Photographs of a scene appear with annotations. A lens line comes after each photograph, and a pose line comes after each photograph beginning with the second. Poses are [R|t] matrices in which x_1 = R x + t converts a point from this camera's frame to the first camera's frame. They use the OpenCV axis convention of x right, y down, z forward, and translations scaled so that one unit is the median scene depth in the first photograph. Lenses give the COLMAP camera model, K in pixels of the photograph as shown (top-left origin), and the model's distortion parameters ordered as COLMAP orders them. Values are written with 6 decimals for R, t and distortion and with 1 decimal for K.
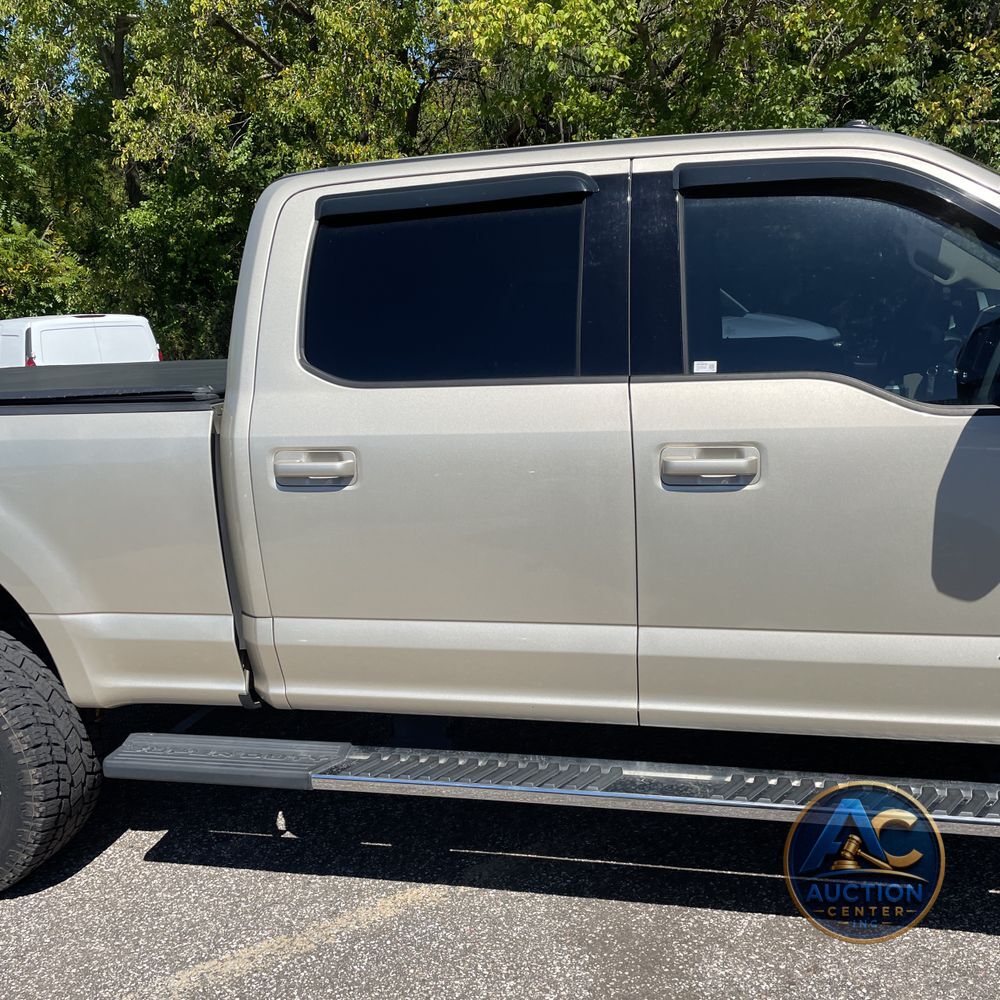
lens RADIAL K [[999.7, 0, 500.0], [0, 999.7, 500.0], [0, 0, 1]] dist [0.122684, -0.184140]
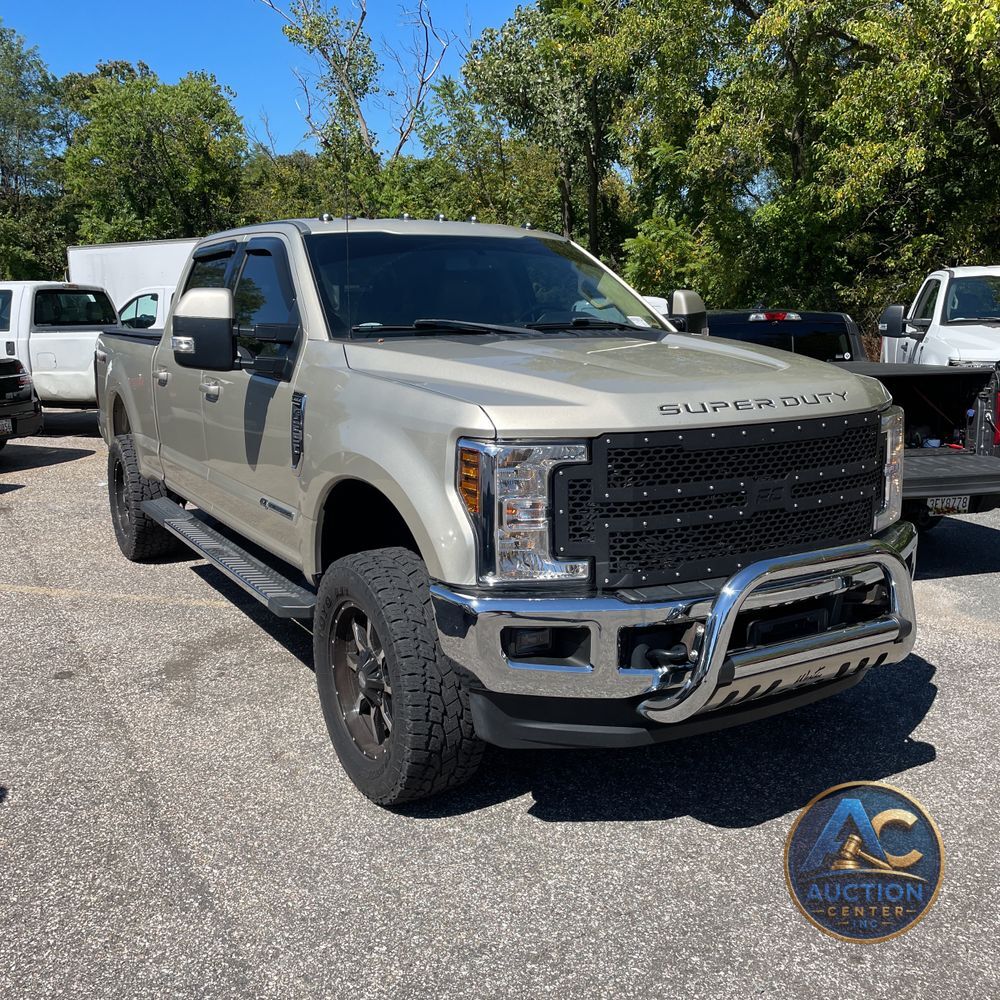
lens RADIAL K [[986.5, 0, 500.0], [0, 986.5, 500.0], [0, 0, 1]] dist [0.092363, -0.128657]
pose [[0.703804, 0.183031, -0.686411, 1.657817], [-0.164648, 0.981957, 0.093018, -0.079733], [0.691051, 0.047550, 0.721240, -0.024605]]
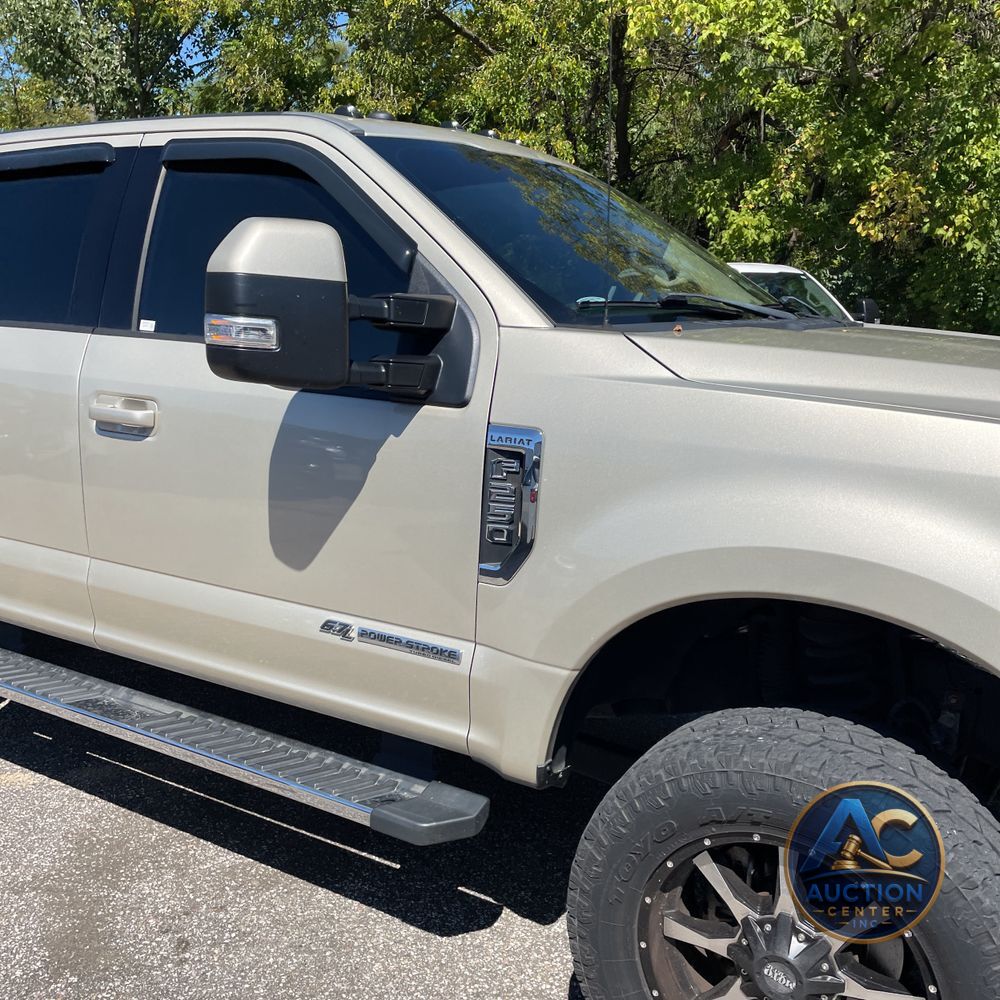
lens RADIAL K [[1014.5, 0, 469.7], [0, 1014.5, 495.4], [0, 0, 1]] dist [0.029564, -0.037415]
pose [[0.946036, 0.132460, -0.295754, 0.729128], [-0.131767, 0.991028, 0.022369, -0.018471], [0.296063, 0.017809, 0.955002, 0.053831]]
